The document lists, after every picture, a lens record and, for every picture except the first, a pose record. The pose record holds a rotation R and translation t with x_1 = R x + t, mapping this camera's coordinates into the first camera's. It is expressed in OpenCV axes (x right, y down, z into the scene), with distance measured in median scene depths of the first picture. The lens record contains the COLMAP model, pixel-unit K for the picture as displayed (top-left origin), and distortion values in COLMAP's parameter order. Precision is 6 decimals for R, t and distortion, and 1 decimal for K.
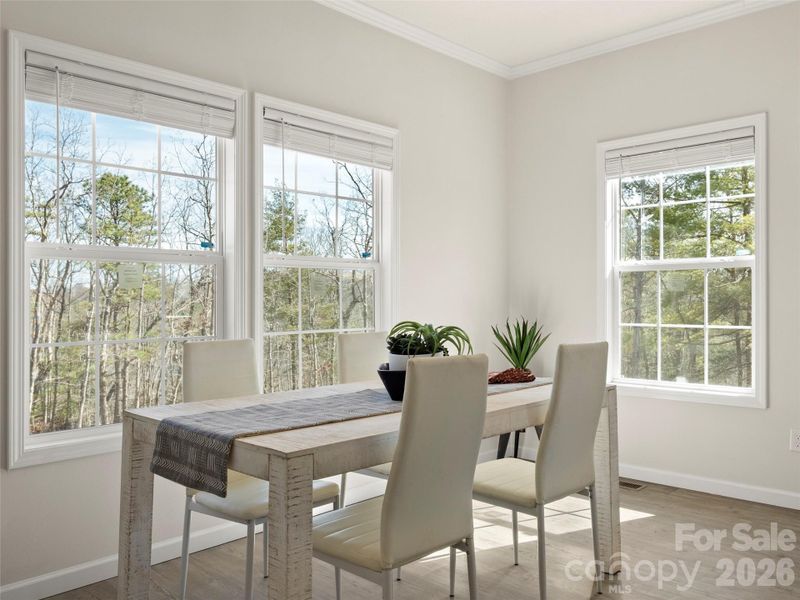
lens RADIAL K [[661.8, 0, 412.8], [0, 661.8, 294.7], [0, 0, 1]] dist [-0.005605, 0.003575]
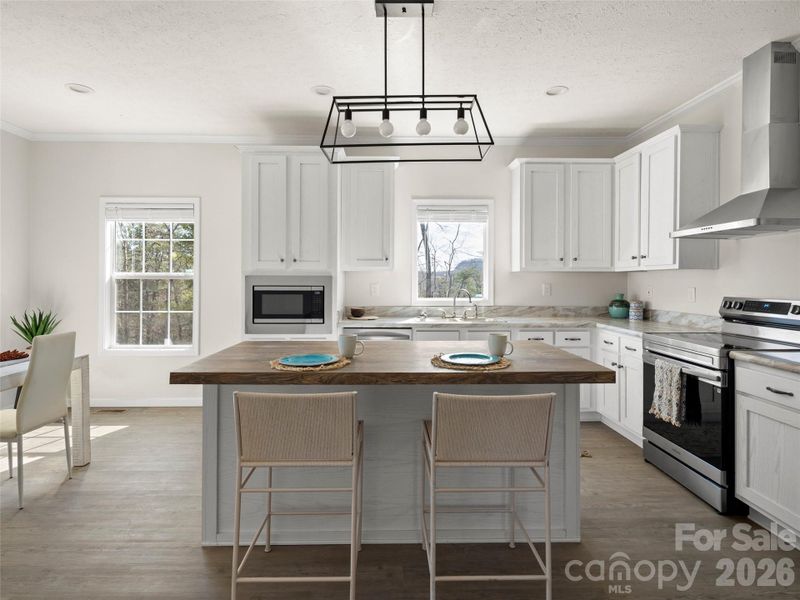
lens RADIAL K [[436.5, 0, 396.1], [0, 436.5, 279.1], [0, 0, 1]] dist [-0.006468, 0.000551]
pose [[0.710360, 0.007165, 0.703802, 0.070355], [-0.012966, 0.999912, 0.002907, -0.063079], [-0.703719, -0.011190, 0.710390, -0.311660]]
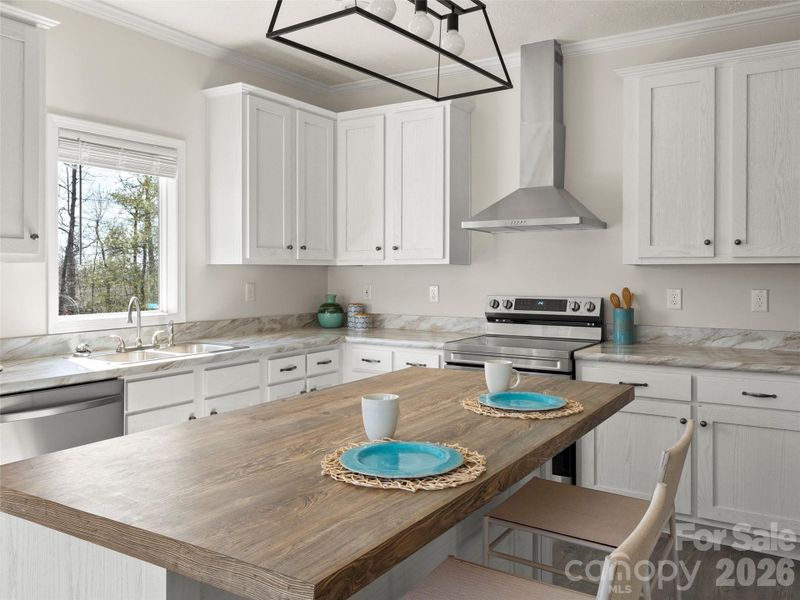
lens RADIAL K [[661.8, 0, 393.4], [0, 661.8, 268.2], [0, 0, 1]] dist [-0.005605, 0.003575]
pose [[-0.190611, 0.010330, 0.981611, -0.019418], [-0.007743, 0.999898, -0.012026, -0.067945], [-0.981635, -0.009893, -0.190512, 0.331265]]
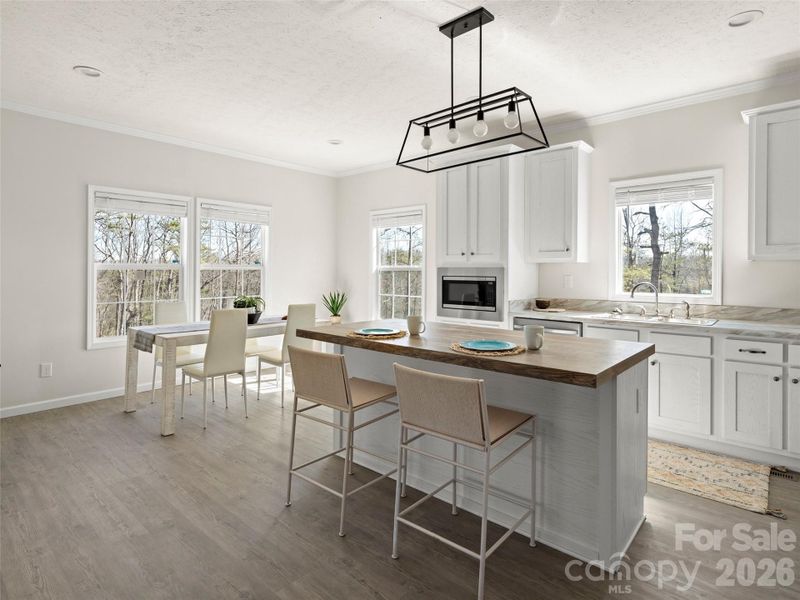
lens RADIAL K [[436.5, 0, 397.3], [0, 436.5, 269.9], [0, 0, 1]] dist [-0.006468, 0.000551]
pose [[0.999506, 0.010794, 0.029522, 0.447691], [-0.010985, 0.999920, 0.006299, -0.063715], [-0.029452, -0.006620, 0.999544, -0.604718]]
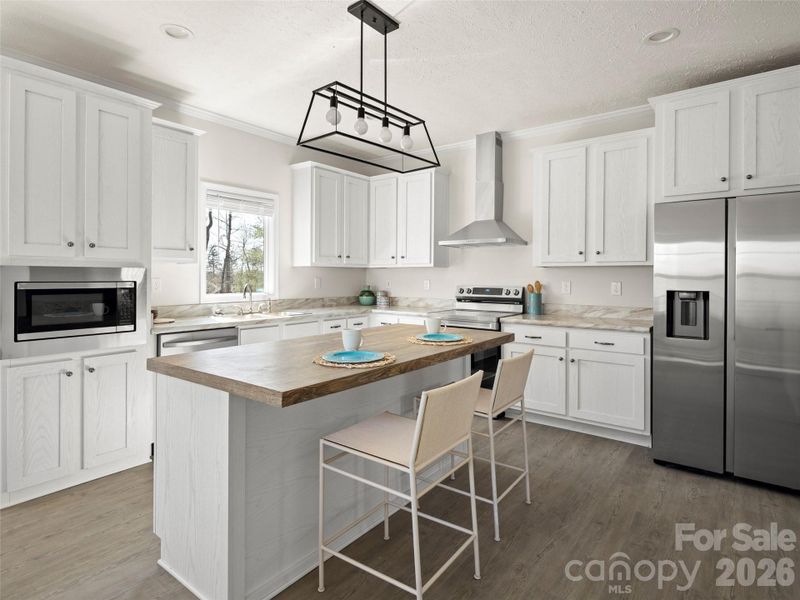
lens RADIAL K [[436.5, 0, 396.1], [0, 436.5, 274.8], [0, 0, 1]] dist [-0.006468, 0.000551]
pose [[-0.103109, 0.007810, 0.994639, -0.185032], [-0.012673, 0.999878, -0.009165, -0.050273], [-0.994589, -0.013550, -0.102997, 0.240516]]
